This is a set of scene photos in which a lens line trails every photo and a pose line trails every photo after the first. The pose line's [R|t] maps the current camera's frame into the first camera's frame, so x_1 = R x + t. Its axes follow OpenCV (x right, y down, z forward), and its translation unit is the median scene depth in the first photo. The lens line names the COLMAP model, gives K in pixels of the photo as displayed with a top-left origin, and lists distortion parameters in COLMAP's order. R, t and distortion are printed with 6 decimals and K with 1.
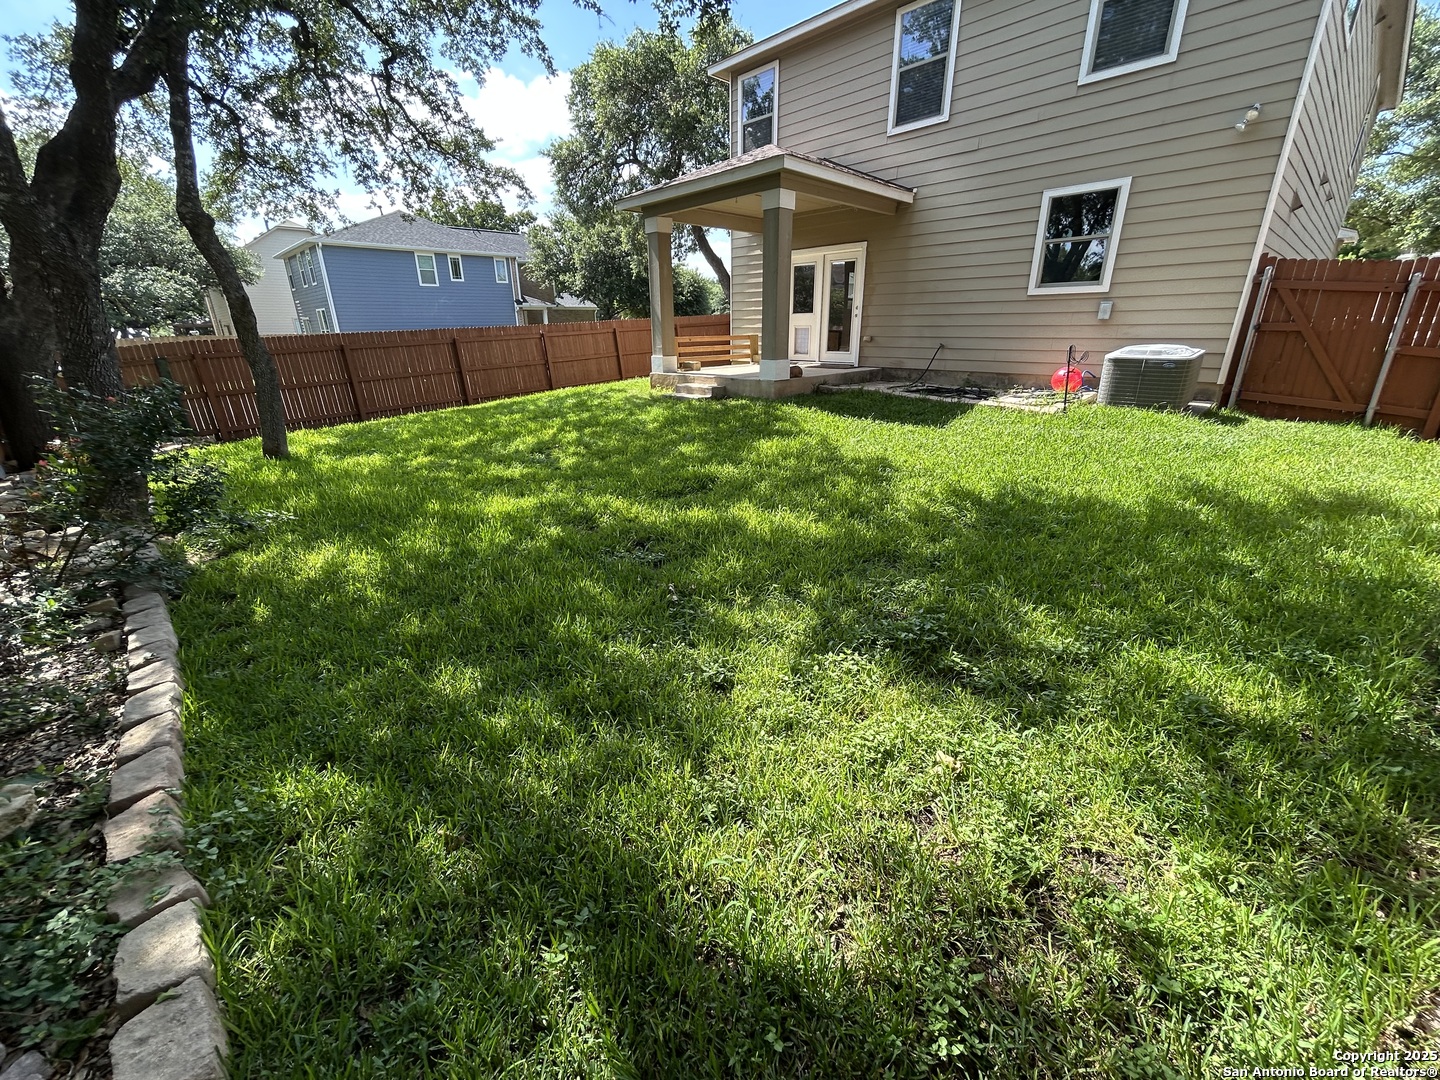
lens RADIAL K [[579.4, 0, 721.5], [0, 579.4, 523.7], [0, 0, 1]] dist [-0.000889, 0.016850]
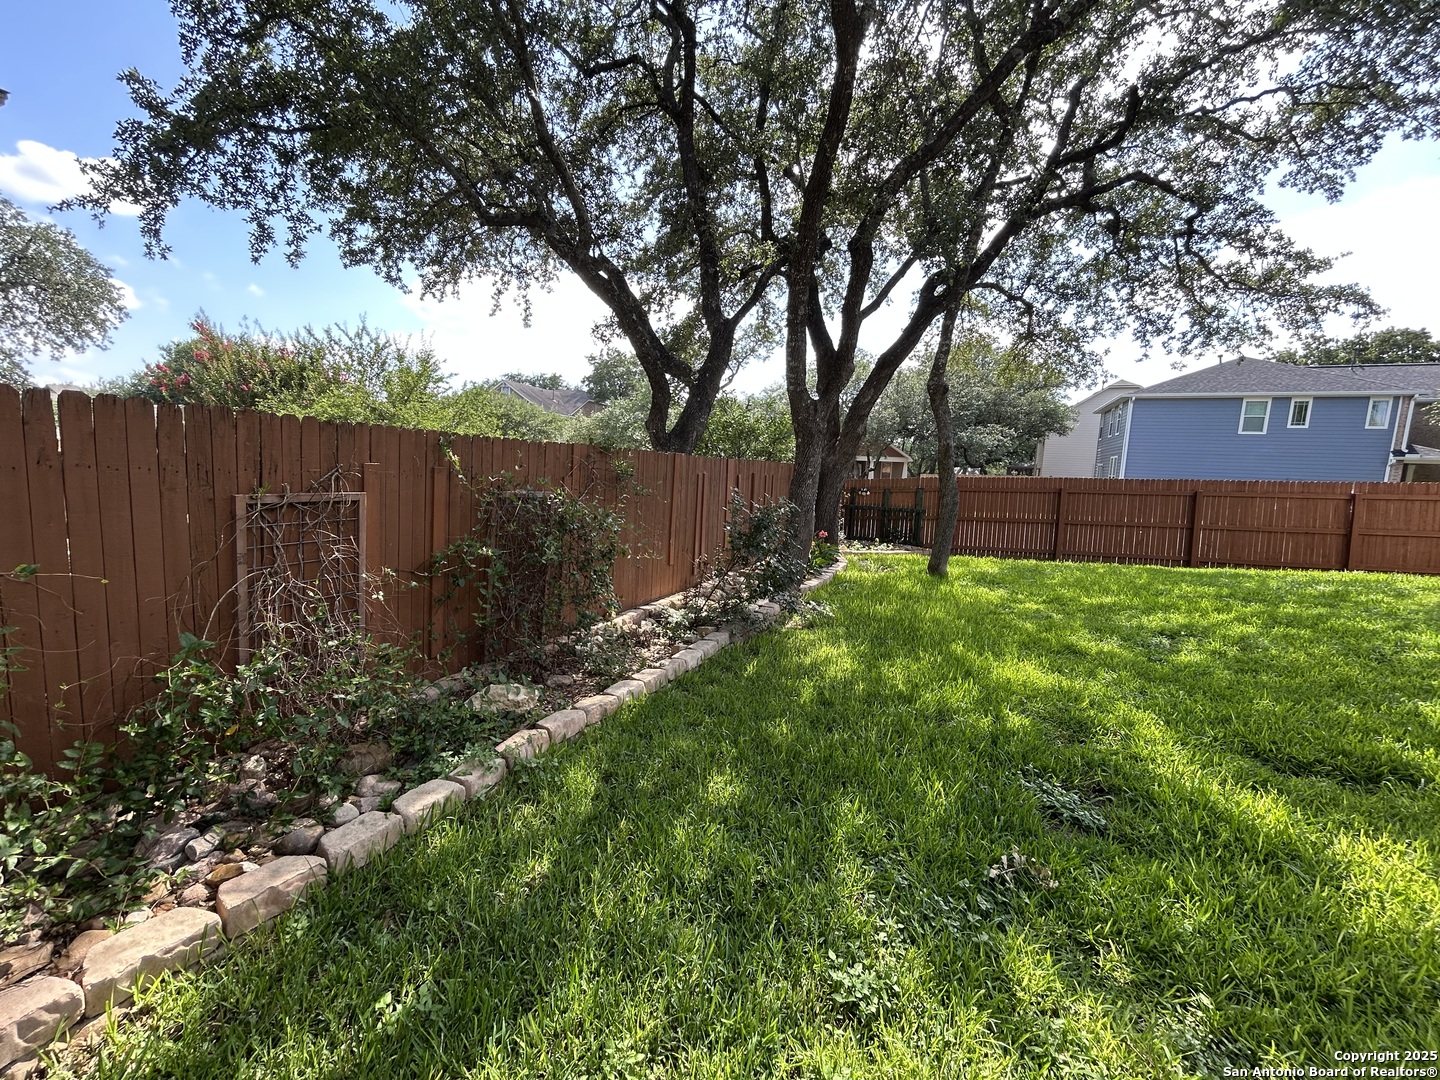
lens RADIAL K [[581.9, 0, 718.2], [0, 581.9, 540.4], [0, 0, 1]] dist [-0.002482, 0.000935]
pose [[0.371810, 0.157218, -0.914899, 0.084424], [-0.343995, 0.938725, 0.021515, -0.032206], [0.862221, 0.306721, 0.403110, 0.086466]]
